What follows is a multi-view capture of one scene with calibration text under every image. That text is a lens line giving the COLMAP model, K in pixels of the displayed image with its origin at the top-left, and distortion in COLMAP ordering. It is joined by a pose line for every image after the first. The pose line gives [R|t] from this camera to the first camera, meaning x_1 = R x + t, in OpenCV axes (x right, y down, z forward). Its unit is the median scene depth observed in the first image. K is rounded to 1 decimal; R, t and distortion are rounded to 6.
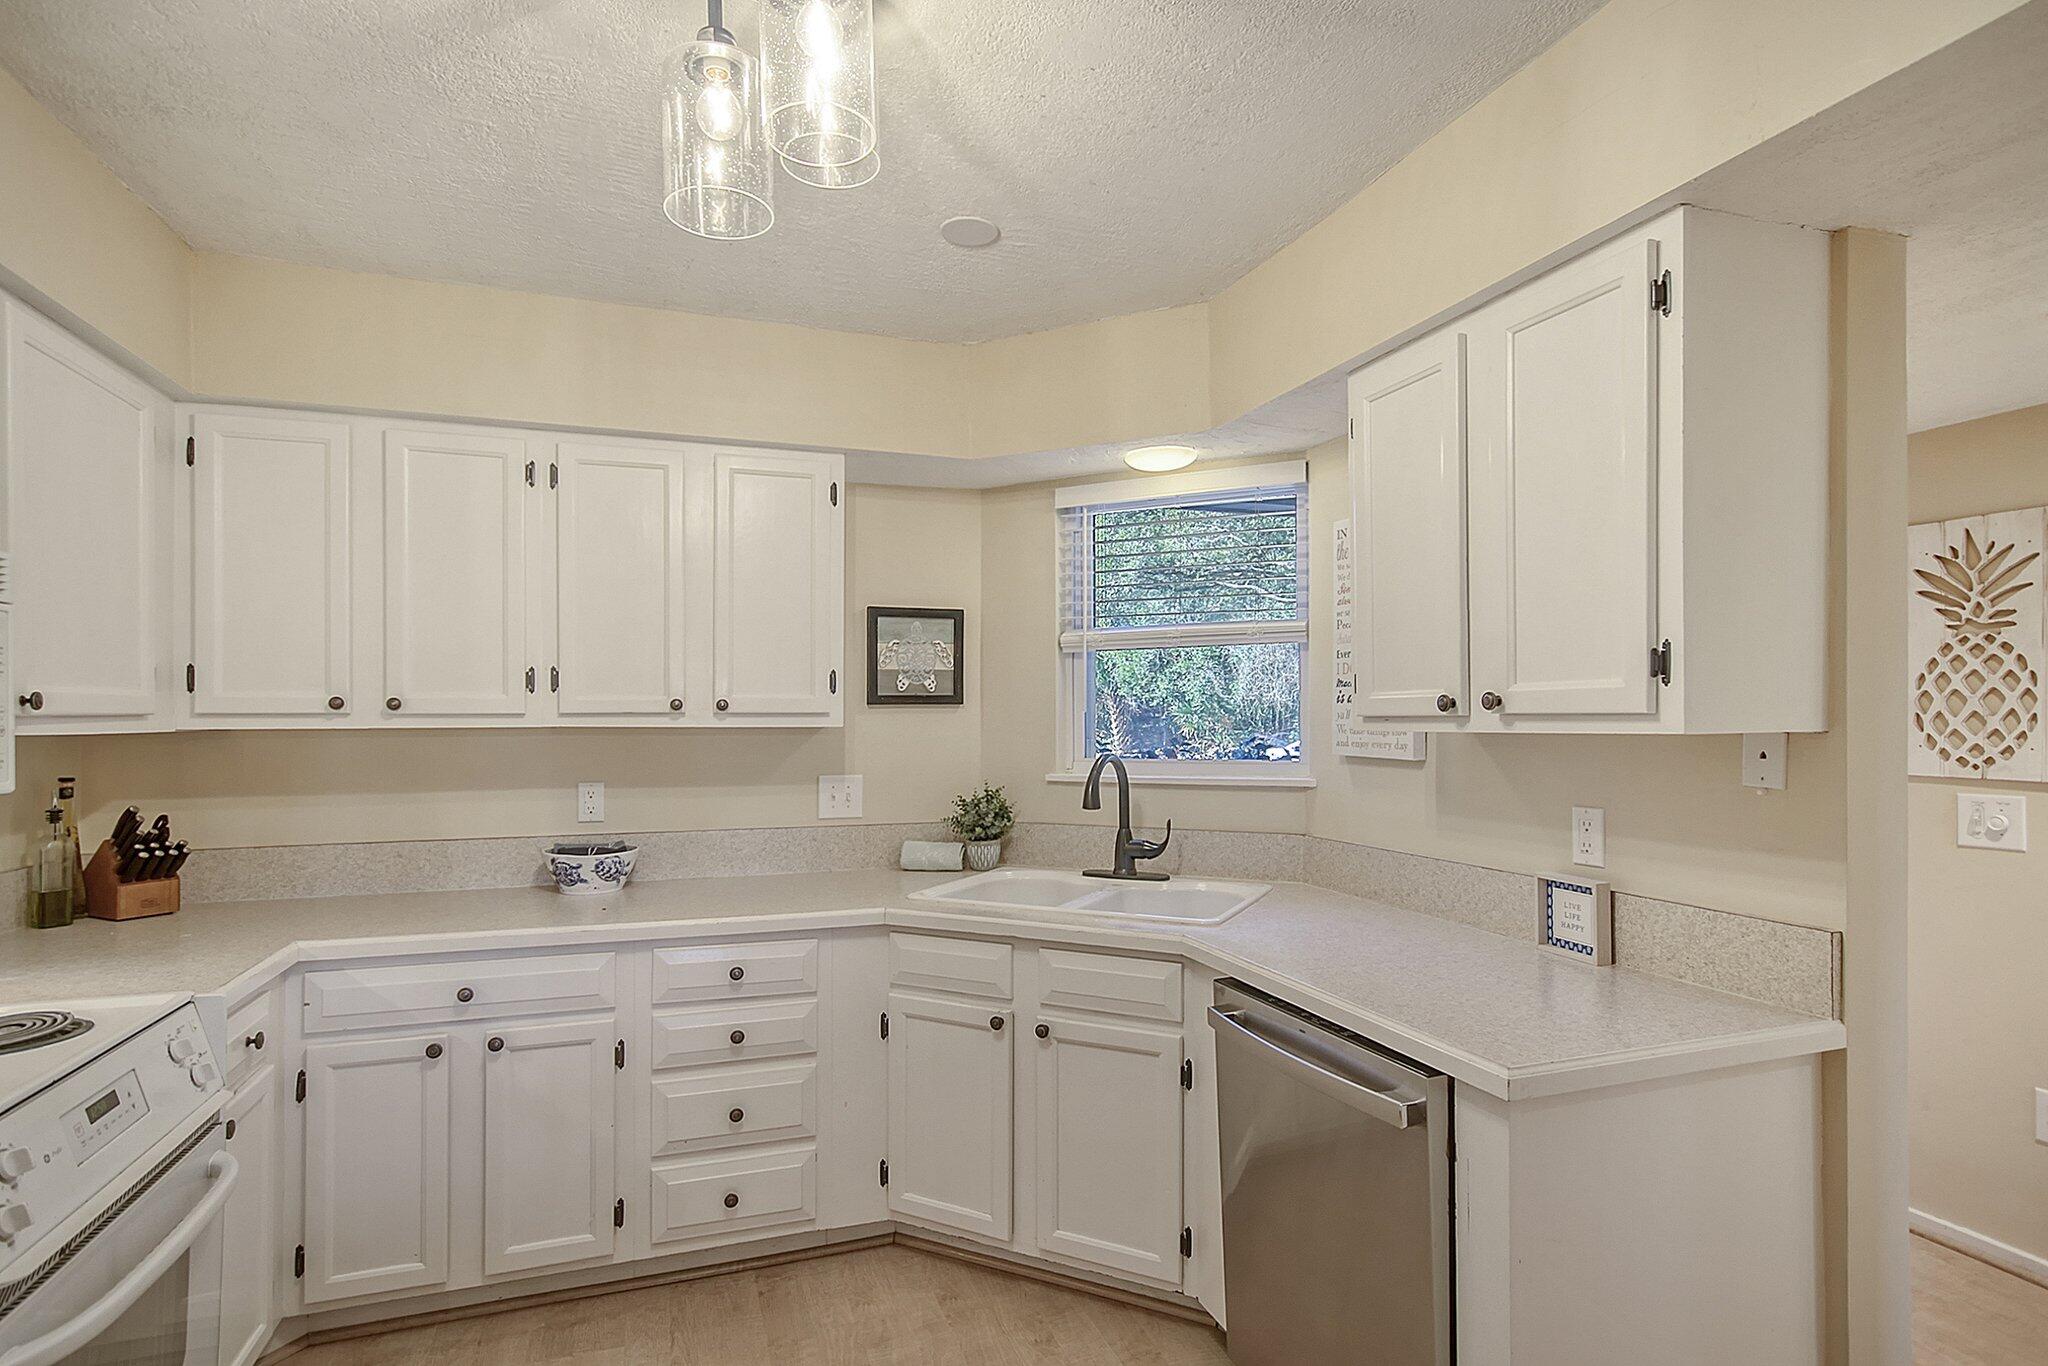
lens RADIAL K [[1021.0, 0, 1021.2], [0, 1021.0, 716.4], [0, 0, 1]] dist [0.001708, 0.000308]
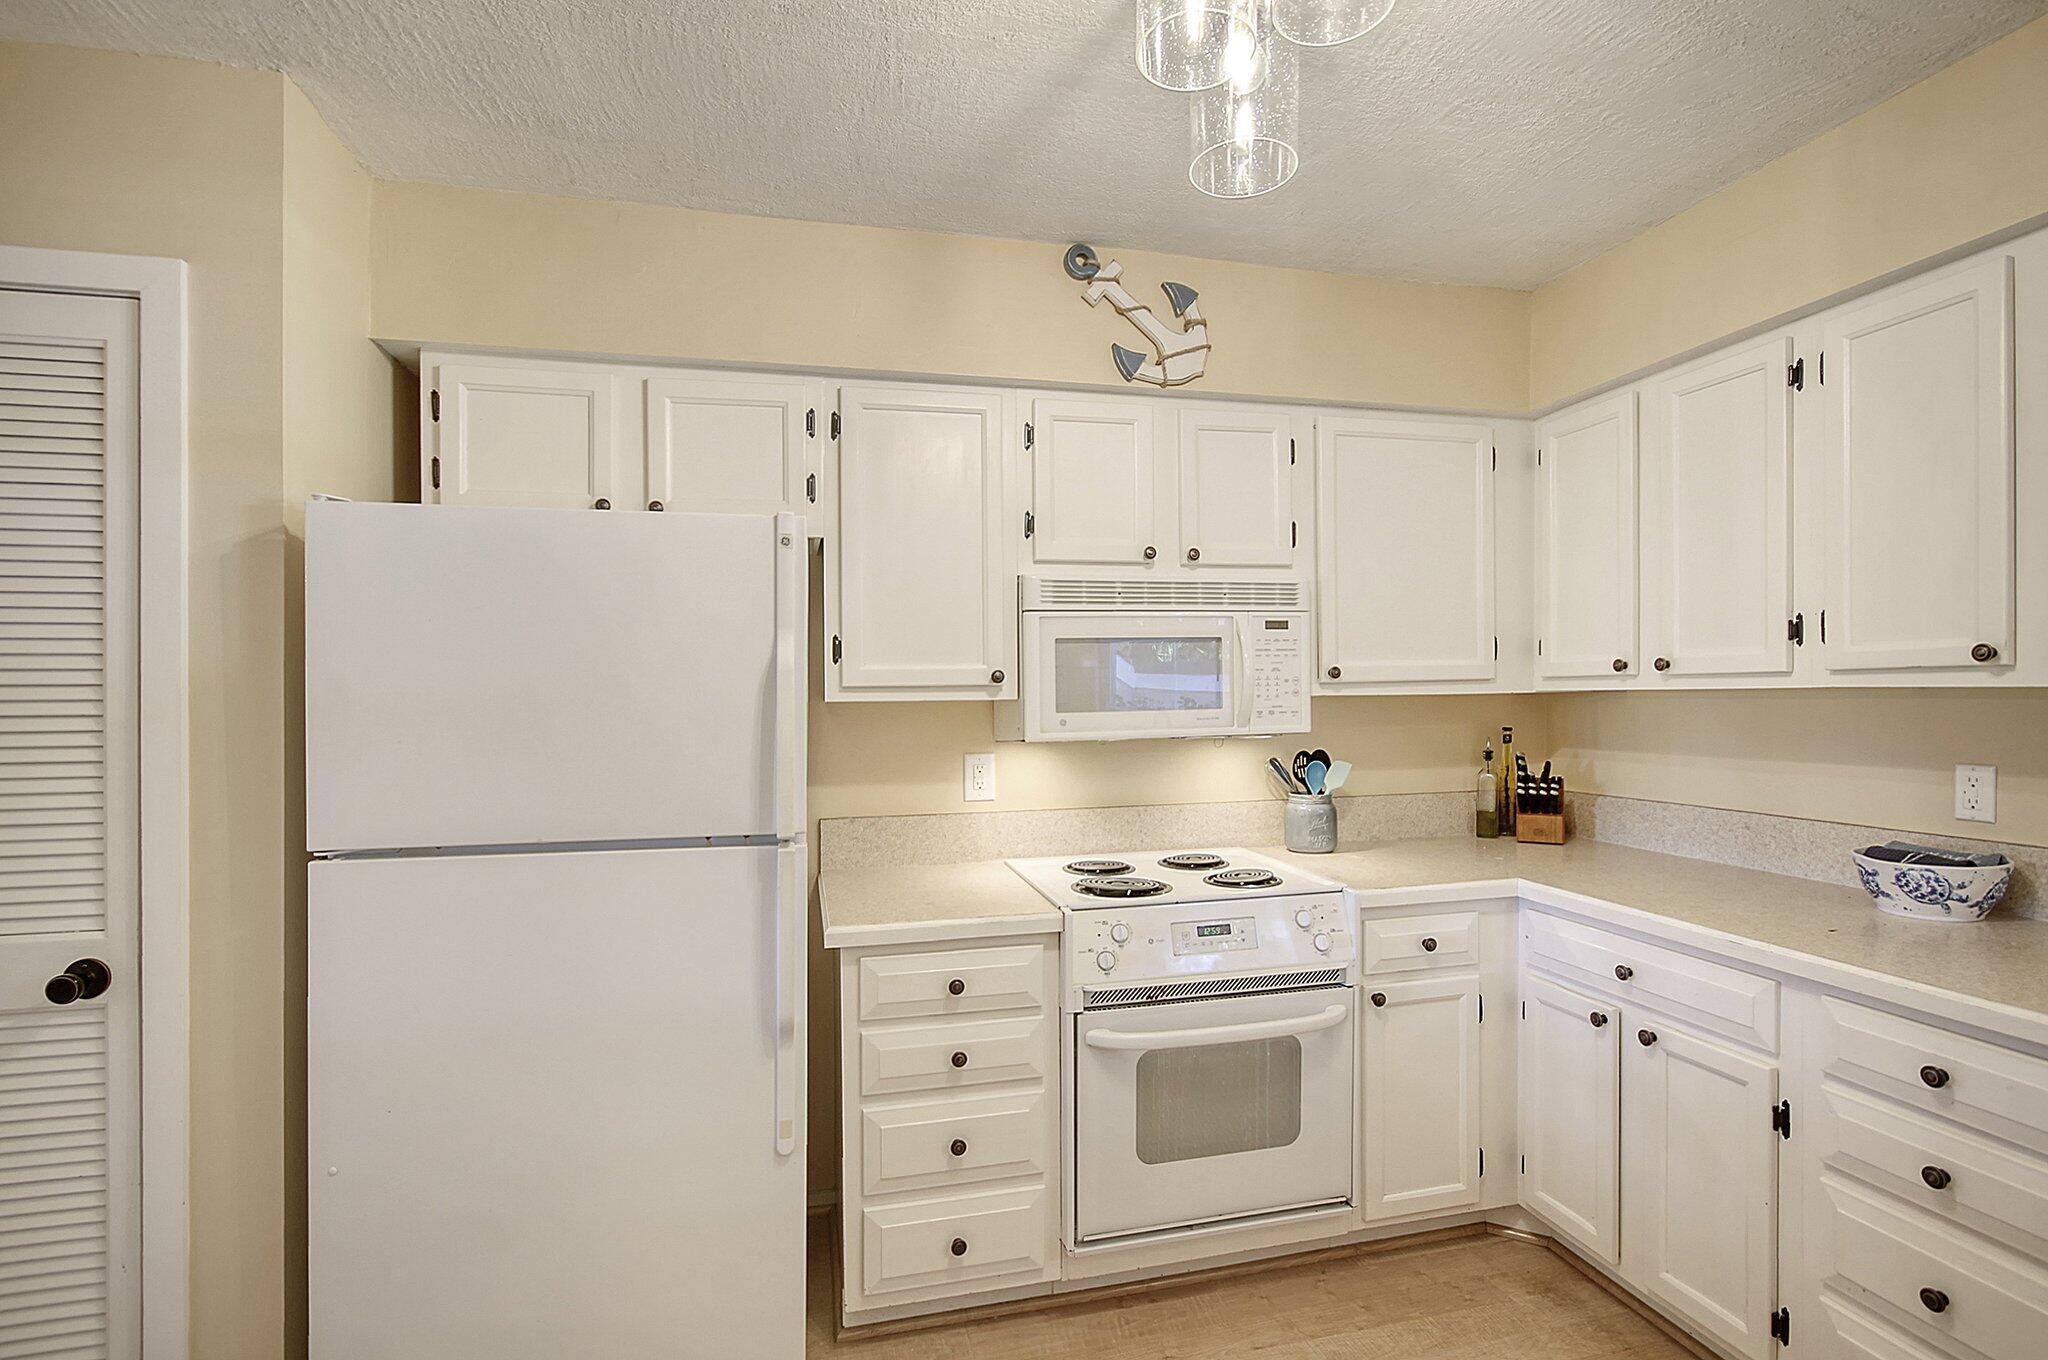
lens RADIAL K [[976.9, 0, 1024.0], [0, 976.9, 680.0], [0, 0, 1]] dist [-0.002781, -0.000568]
pose [[-0.096238, -0.009849, -0.995310, 0.376867], [0.016277, 0.999802, -0.011468, 0.003330], [0.995225, -0.017304, -0.096059, 0.497128]]
